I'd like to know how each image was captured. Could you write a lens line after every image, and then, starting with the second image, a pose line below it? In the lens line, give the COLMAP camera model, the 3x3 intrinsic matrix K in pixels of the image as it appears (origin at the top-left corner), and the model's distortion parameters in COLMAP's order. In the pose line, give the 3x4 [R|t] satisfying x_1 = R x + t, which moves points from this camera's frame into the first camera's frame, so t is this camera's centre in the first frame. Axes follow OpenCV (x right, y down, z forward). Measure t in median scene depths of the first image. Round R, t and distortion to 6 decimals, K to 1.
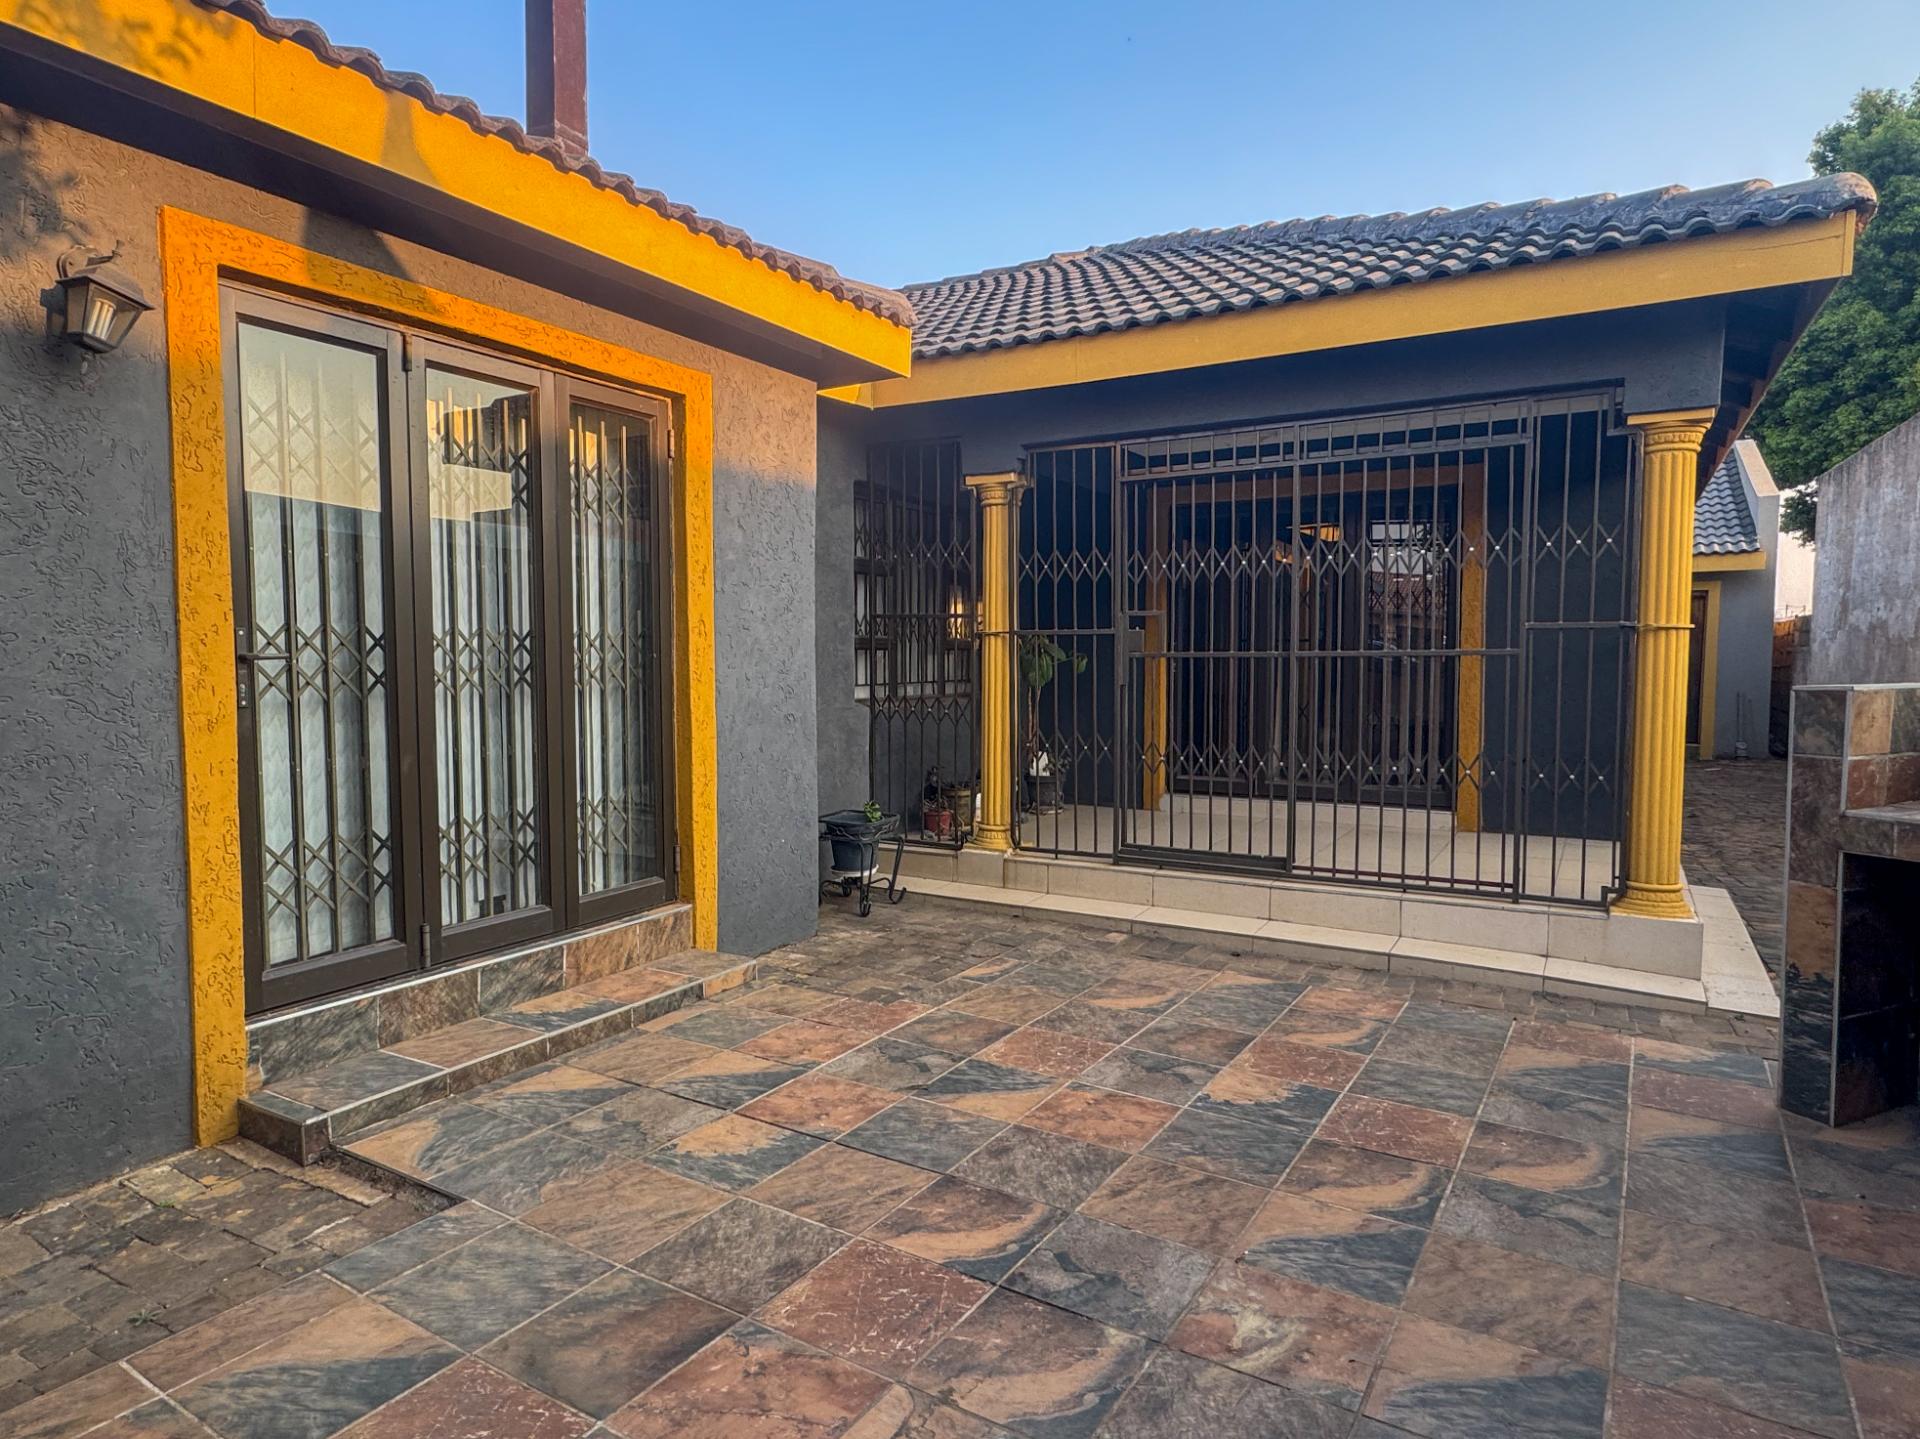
lens RADIAL K [[1125.1, 0, 960.0], [0, 1125.1, 719.5], [0, 0, 1]] dist [-0.005409, -0.000356]
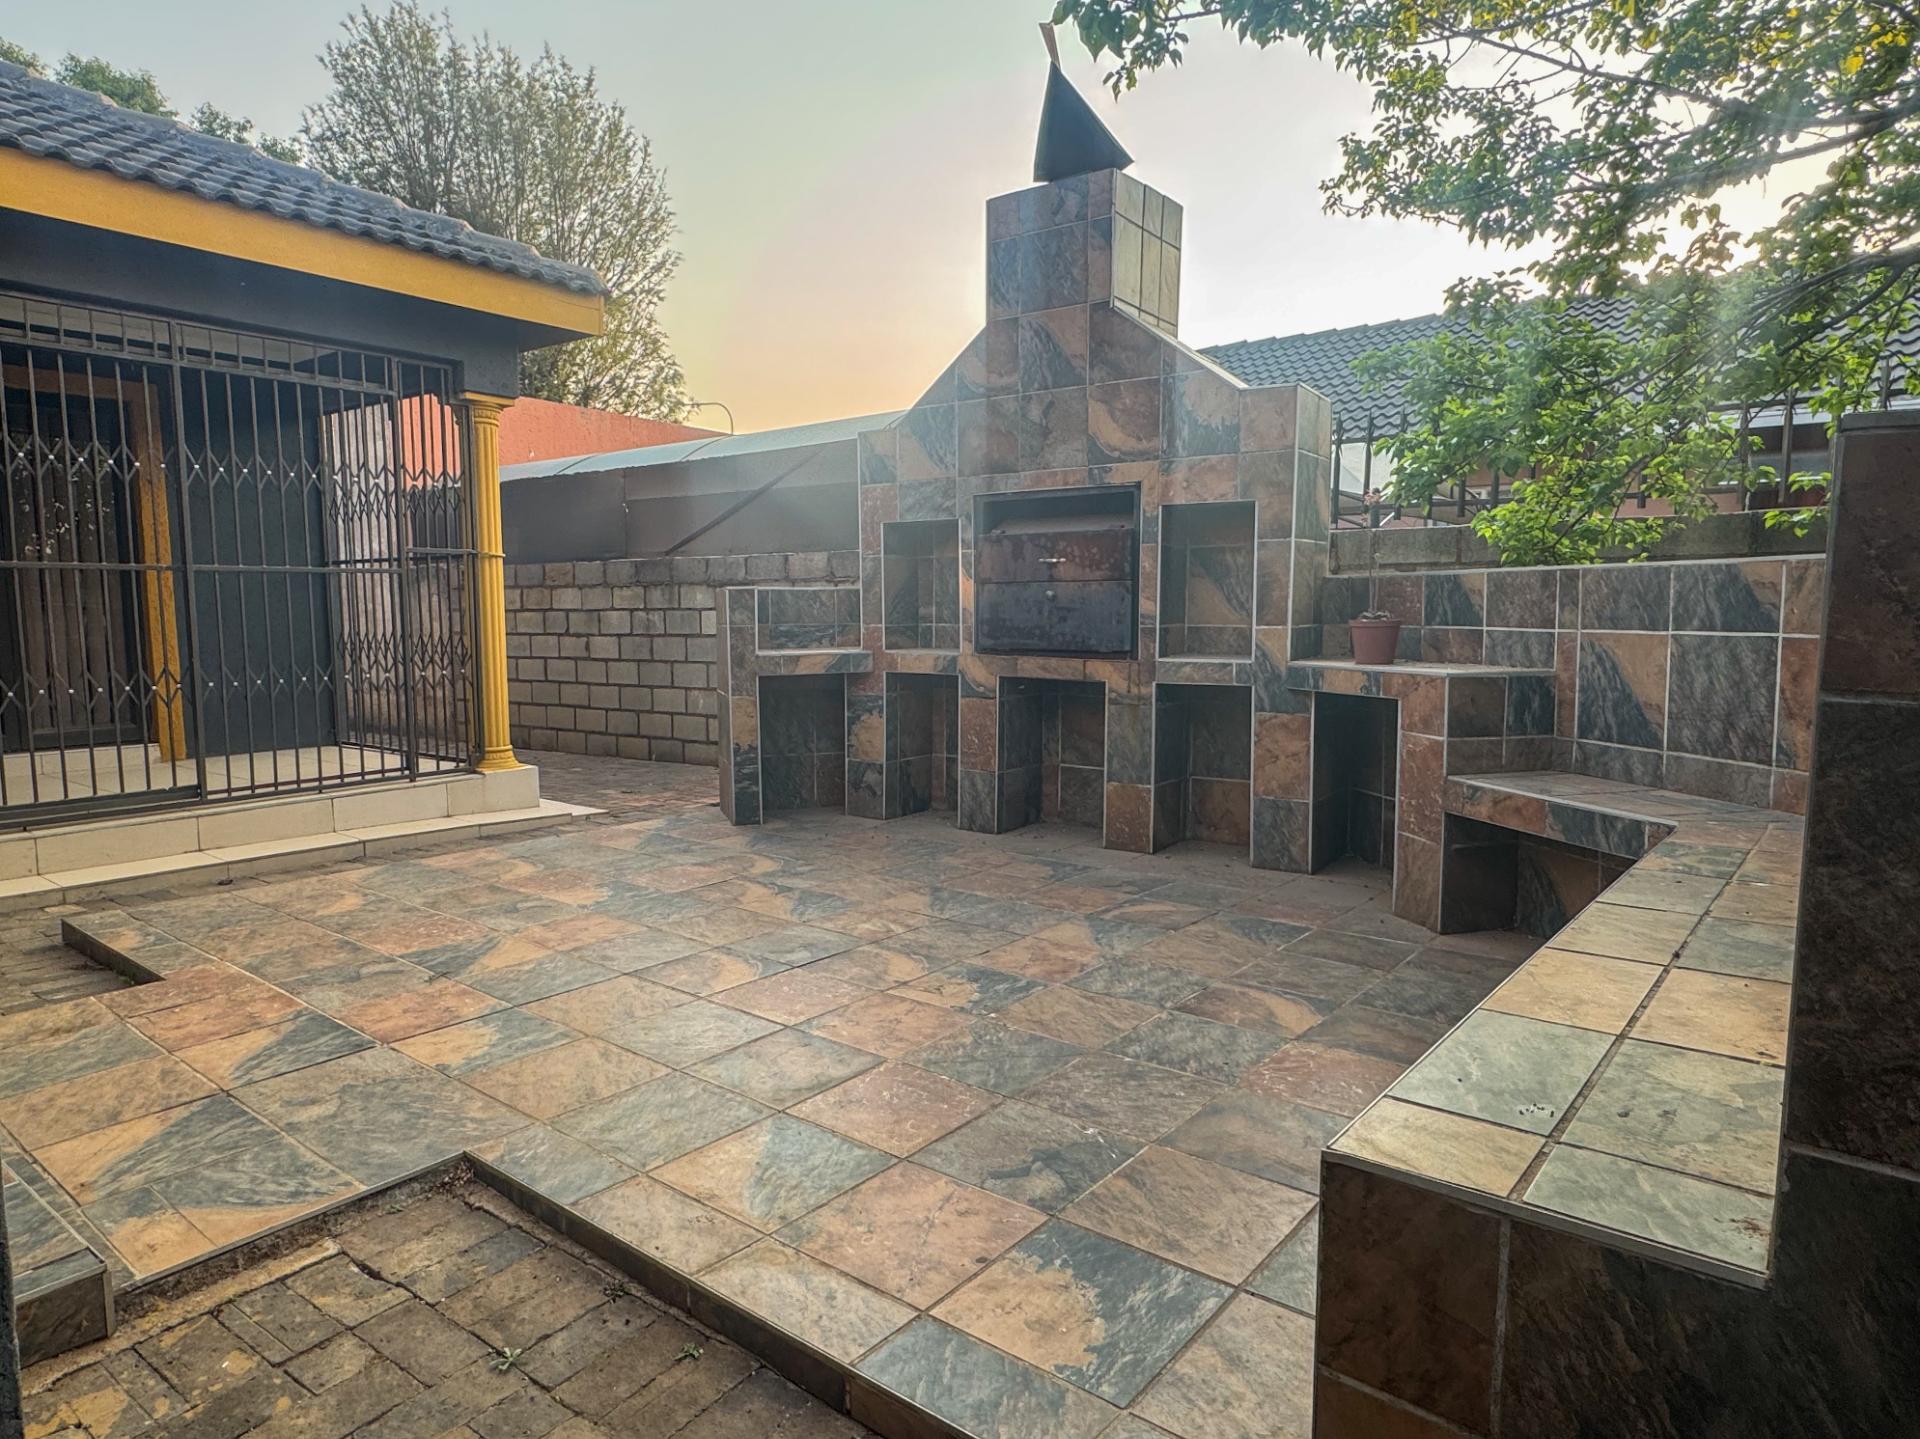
lens RADIAL K [[1145.9, 0, 960.0], [0, 1145.9, 719.5], [0, 0, 1]] dist [0.005348, 0.001442]
pose [[0.115061, -0.094452, 0.988858, -0.938405], [0.064339, 0.994088, 0.087465, 0.040333], [-0.991273, 0.053558, 0.120458, 0.390581]]
